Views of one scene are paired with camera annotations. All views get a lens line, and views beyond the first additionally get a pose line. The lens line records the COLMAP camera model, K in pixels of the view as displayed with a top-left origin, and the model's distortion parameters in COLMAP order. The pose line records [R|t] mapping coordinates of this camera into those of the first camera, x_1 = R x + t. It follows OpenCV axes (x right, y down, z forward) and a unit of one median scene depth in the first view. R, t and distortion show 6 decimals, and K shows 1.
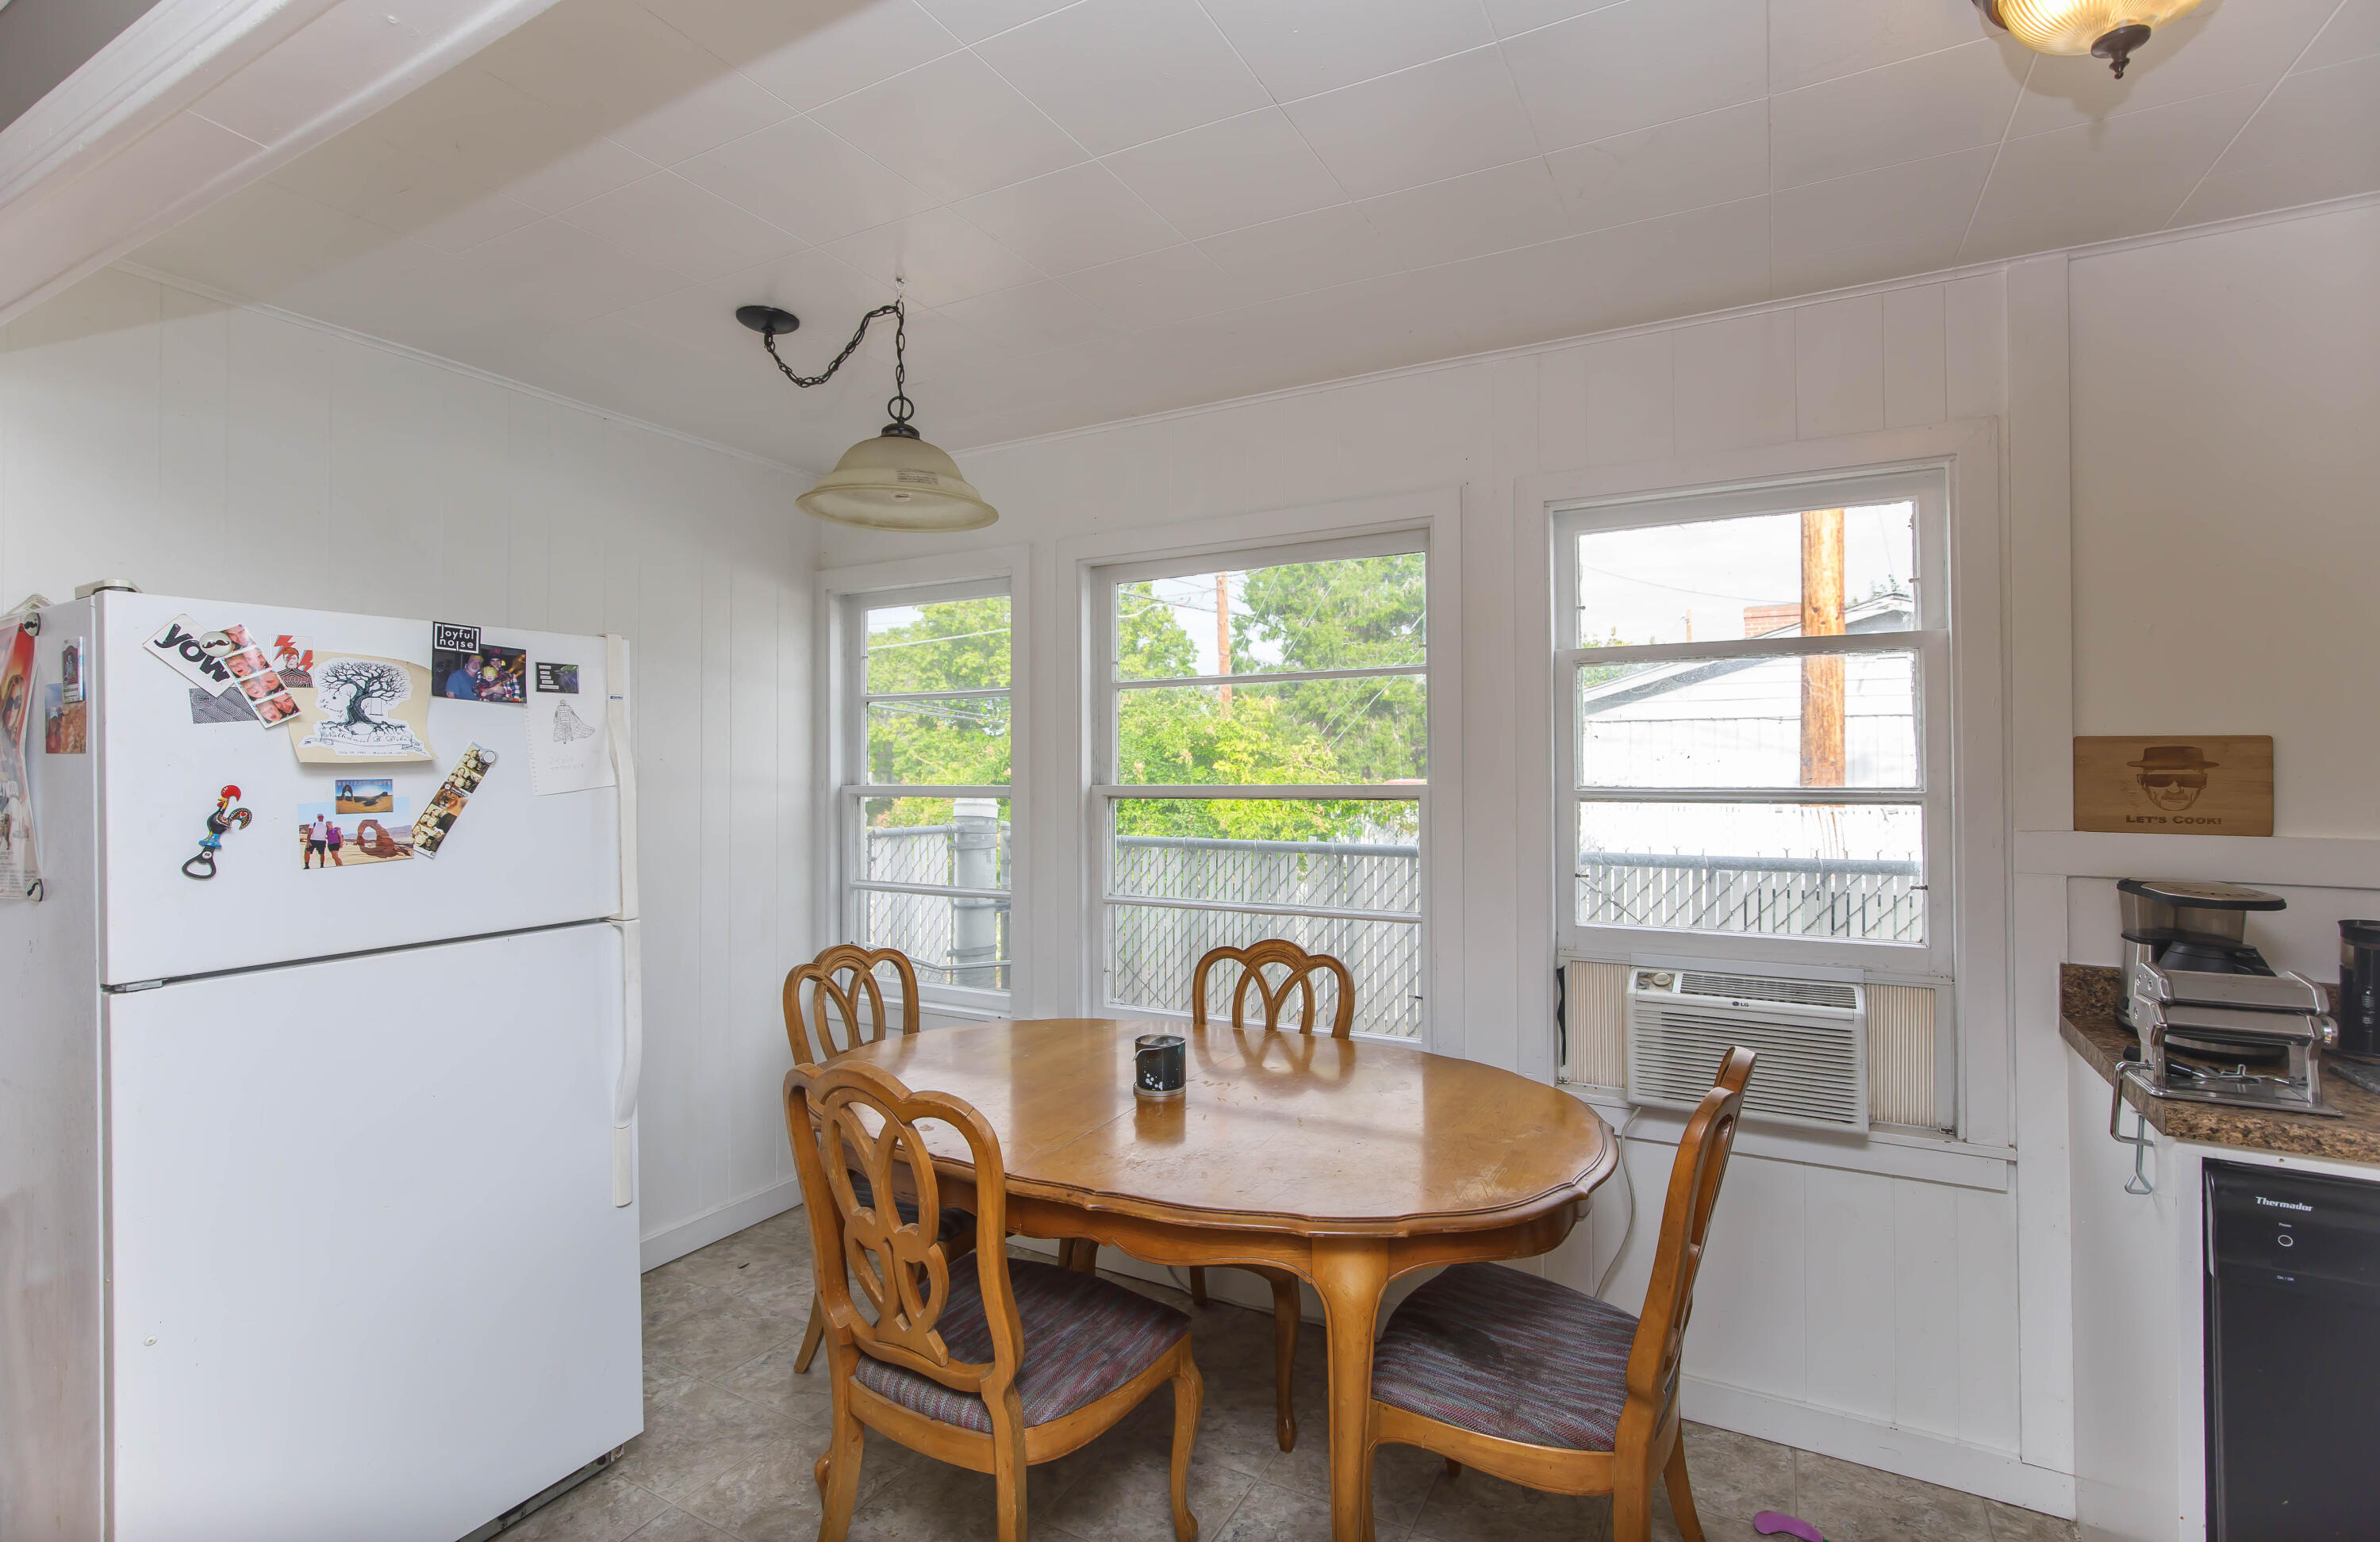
lens RADIAL K [[1080.2, 0, 1182.4], [0, 1080.2, 764.3], [0, 0, 1]] dist [-0.009430, 0.004503]
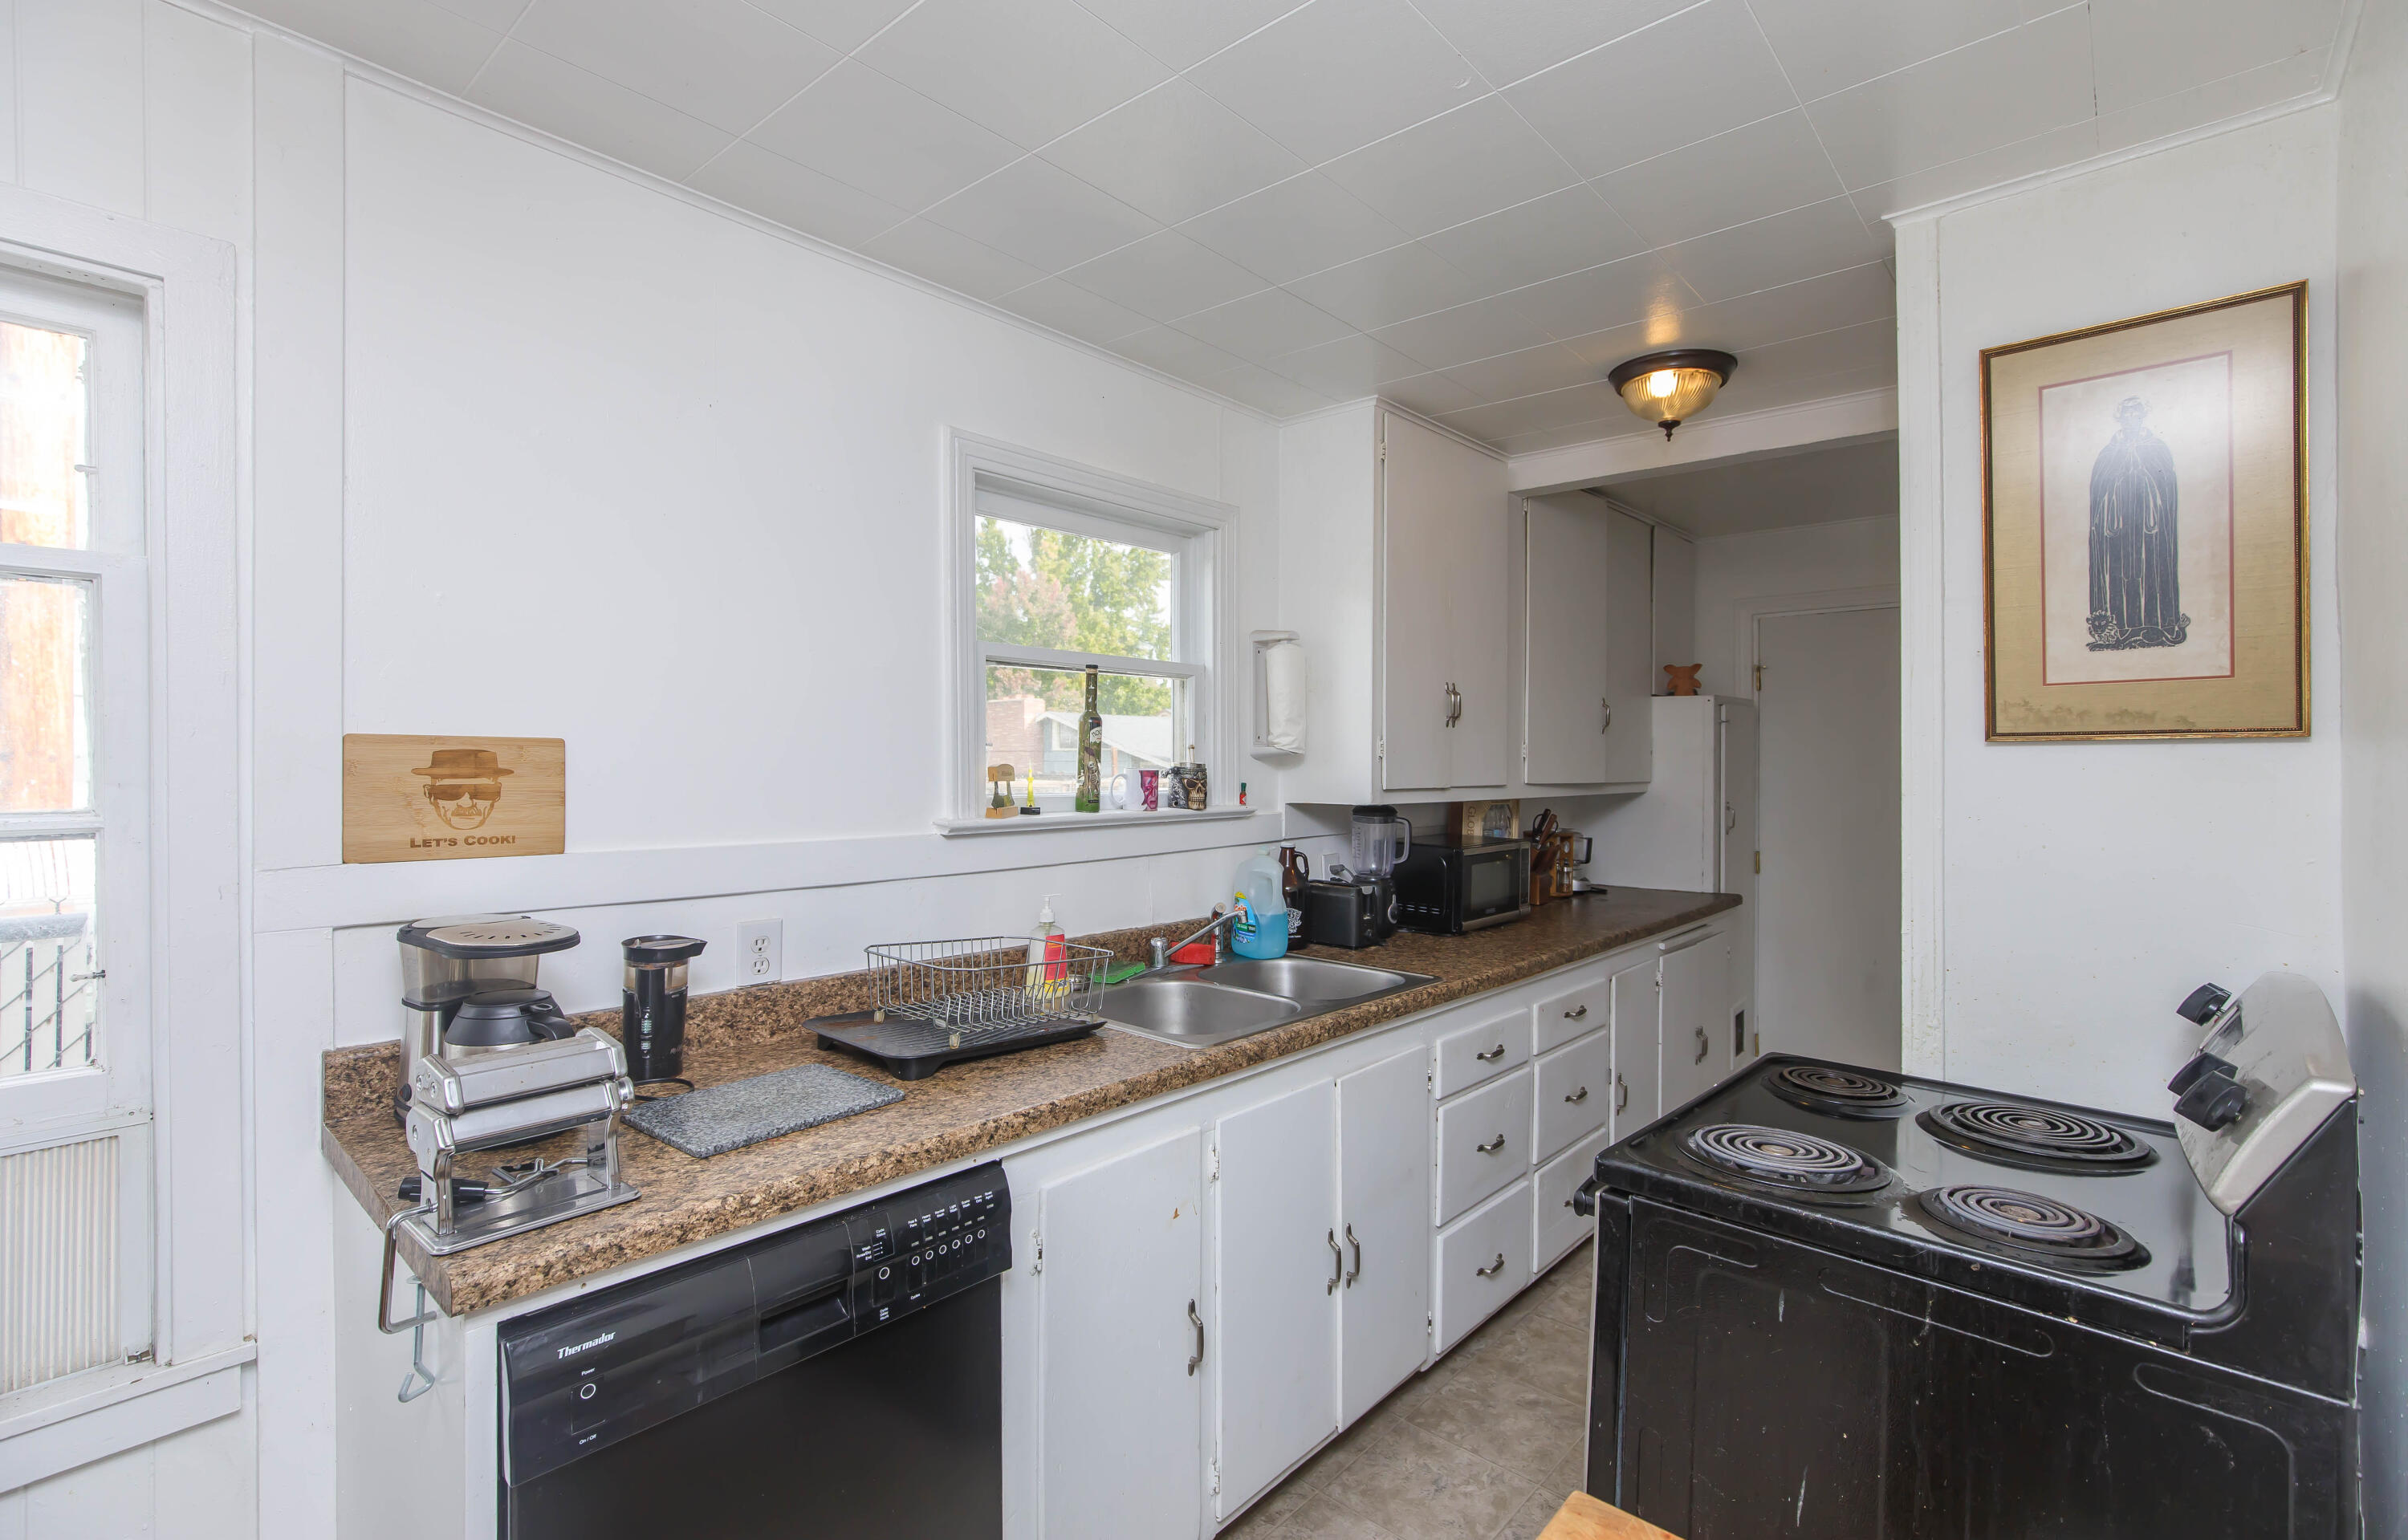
lens RADIAL K [[1092.8, 0, 1201.2], [0, 1092.8, 760.2], [0, 0, 1]] dist [-0.009430, 0.004503]
pose [[0.230636, 0.003876, 0.973032, 0.266158], [-0.006252, 0.999977, -0.002502, -0.010657], [-0.973020, -0.005506, 0.230655, 0.287582]]
